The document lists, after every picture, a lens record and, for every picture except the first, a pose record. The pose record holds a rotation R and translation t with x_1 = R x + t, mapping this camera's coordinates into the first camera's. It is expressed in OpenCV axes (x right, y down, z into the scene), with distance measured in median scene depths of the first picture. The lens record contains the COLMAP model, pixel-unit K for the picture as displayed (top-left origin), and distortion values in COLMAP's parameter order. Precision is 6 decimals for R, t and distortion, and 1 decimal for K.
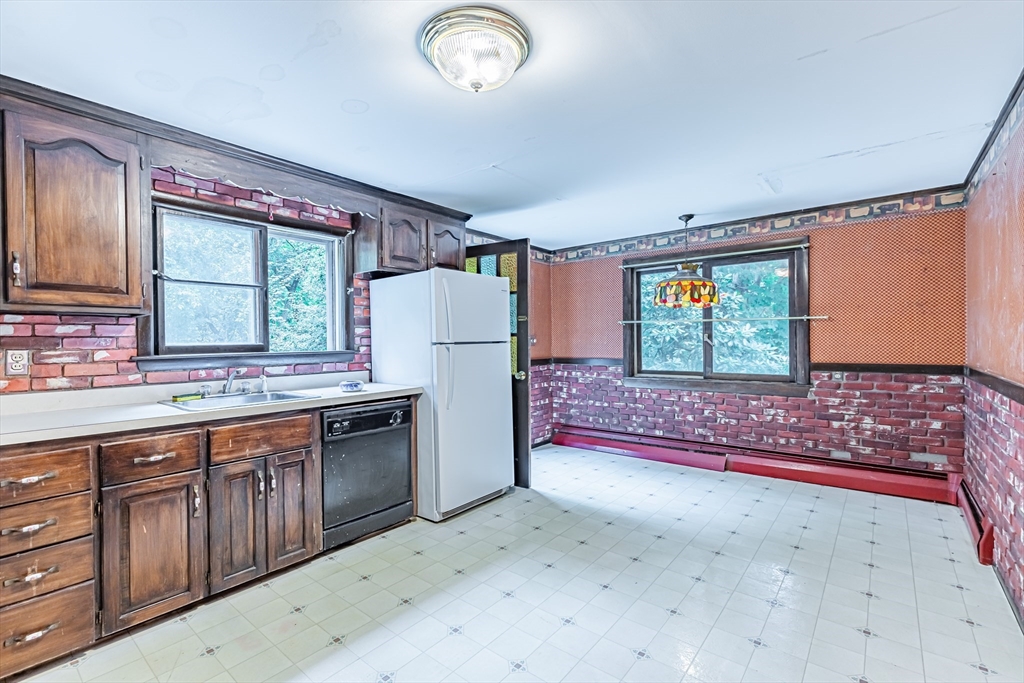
lens RADIAL K [[455.6, 0, 514.5], [0, 455.6, 343.4], [0, 0, 1]] dist [0.010495, -0.003930]
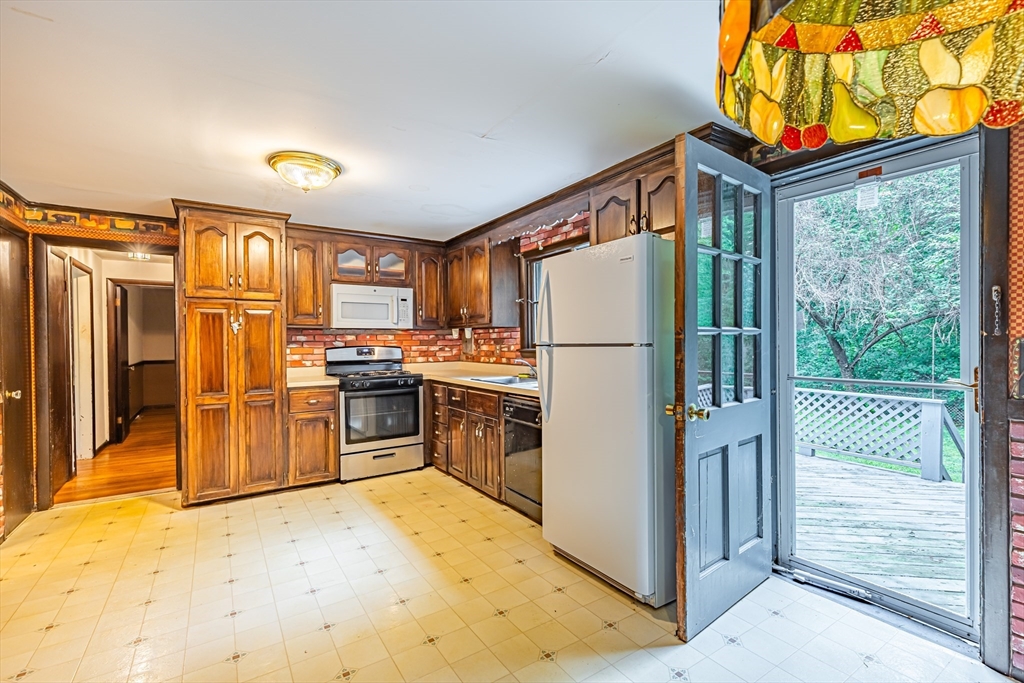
lens RADIAL K [[455.6, 0, 514.5], [0, 455.6, 343.4], [0, 0, 1]] dist [0.010495, -0.003930]
pose [[-0.303709, 0.018292, -0.952589, 0.808021], [0.005730, 0.999833, 0.017372, -0.022514], [0.952748, -0.000183, -0.303763, 1.416317]]
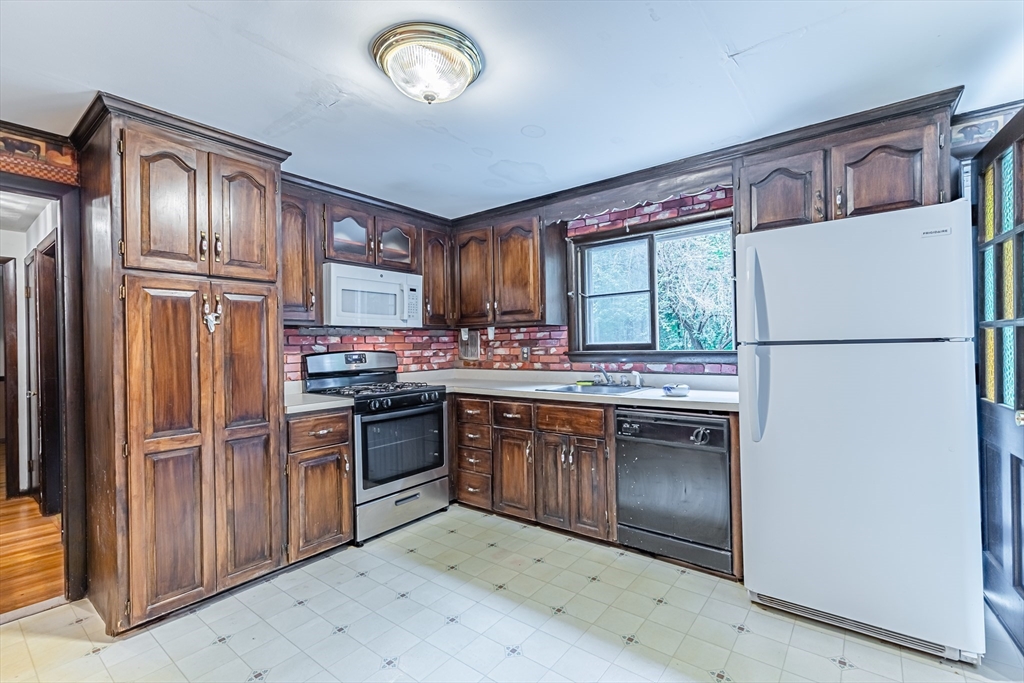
lens RADIAL K [[455.6, 0, 514.5], [0, 455.6, 343.4], [0, 0, 1]] dist [0.010495, -0.003930]
pose [[0.018631, 0.007938, -0.999795, 0.611339], [0.011560, 0.999900, 0.008155, -0.011624], [0.999760, -0.011710, 0.018538, 0.746842]]
